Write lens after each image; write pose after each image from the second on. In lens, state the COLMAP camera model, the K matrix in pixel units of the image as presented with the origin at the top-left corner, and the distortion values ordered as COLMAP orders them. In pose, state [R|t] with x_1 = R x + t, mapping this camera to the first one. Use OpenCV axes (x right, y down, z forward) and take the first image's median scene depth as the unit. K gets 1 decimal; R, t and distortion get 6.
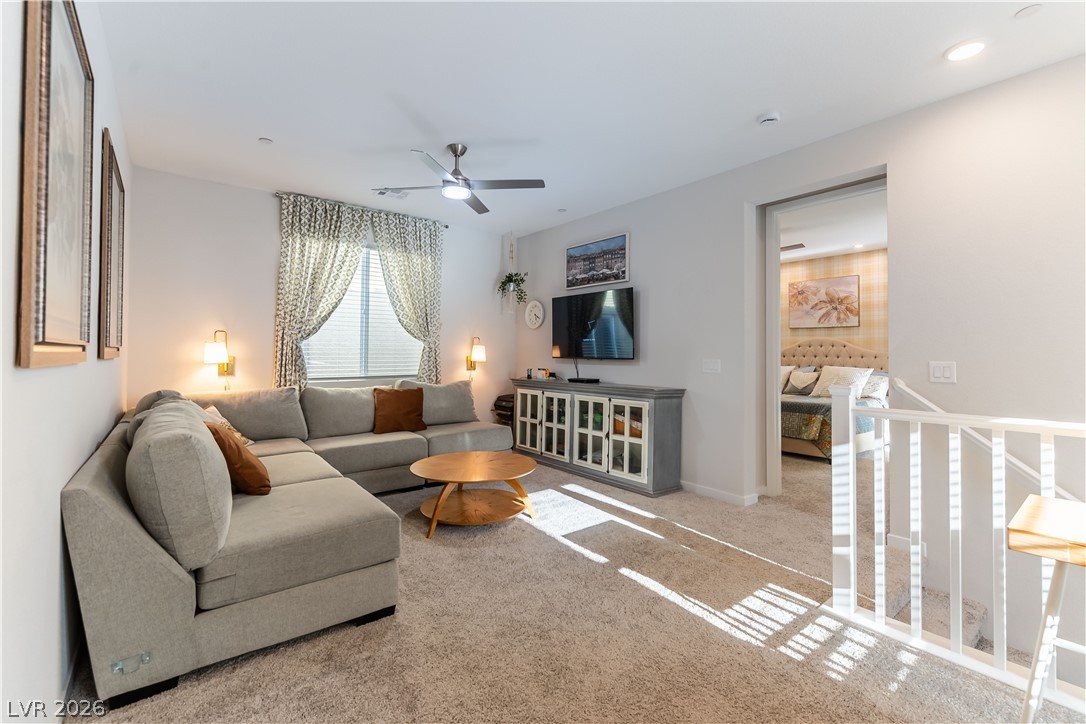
lens RADIAL K [[474.9, 0, 547.6], [0, 474.9, 342.0], [0, 0, 1]] dist [0.011379, -0.002992]
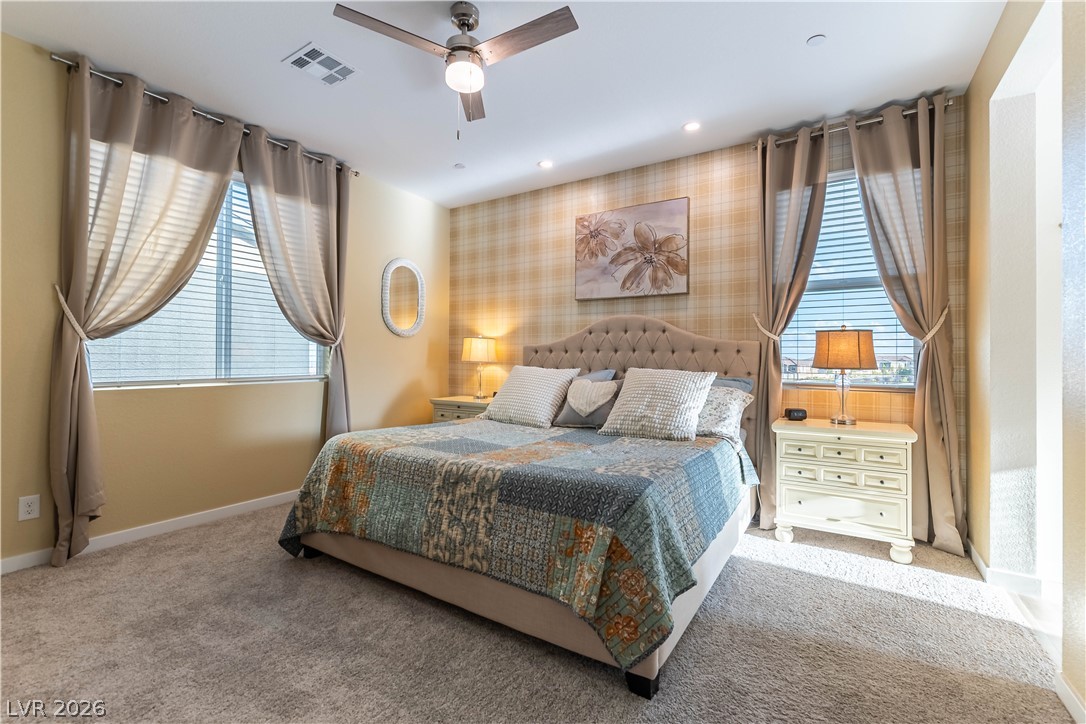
lens RADIAL K [[474.9, 0, 543.8], [0, 474.9, 358.6], [0, 0, 1]] dist [0.011379, -0.002992]
pose [[0.947204, -0.001851, 0.320627, 0.324917], [-0.005209, 0.999763, 0.021161, 0.029251], [-0.320590, -0.021714, 0.946969, 0.539005]]
